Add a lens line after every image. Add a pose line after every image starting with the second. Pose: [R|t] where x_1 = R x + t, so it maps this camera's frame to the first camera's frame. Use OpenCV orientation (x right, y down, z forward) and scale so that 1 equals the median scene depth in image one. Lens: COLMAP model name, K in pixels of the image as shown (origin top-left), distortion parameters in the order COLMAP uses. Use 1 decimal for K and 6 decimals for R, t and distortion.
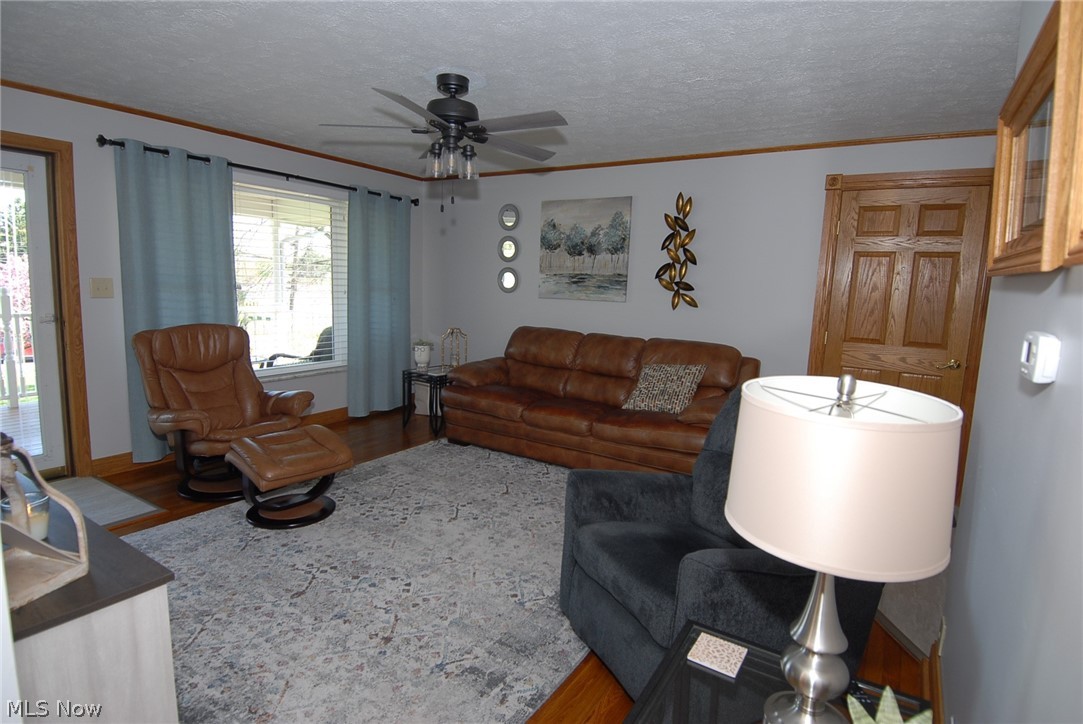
lens RADIAL K [[574.0, 0, 544.3], [0, 574.0, 360.0], [0, 0, 1]] dist [0.004692, -0.002083]
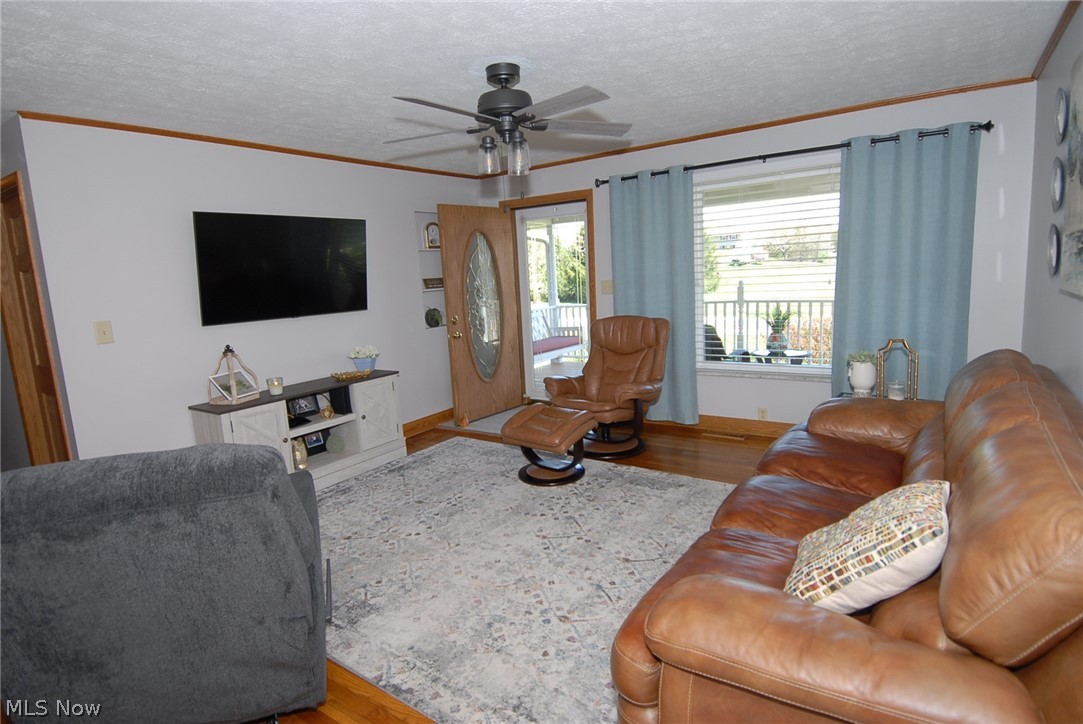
lens RADIAL K [[574.0, 0, 544.2], [0, 574.0, 357.0], [0, 0, 1]] dist [0.004692, -0.002083]
pose [[-0.048337, 0.122973, -0.991232, 0.710059], [-0.085637, 0.988228, 0.126776, -0.127257], [0.995153, 0.091014, -0.037237, 0.979612]]
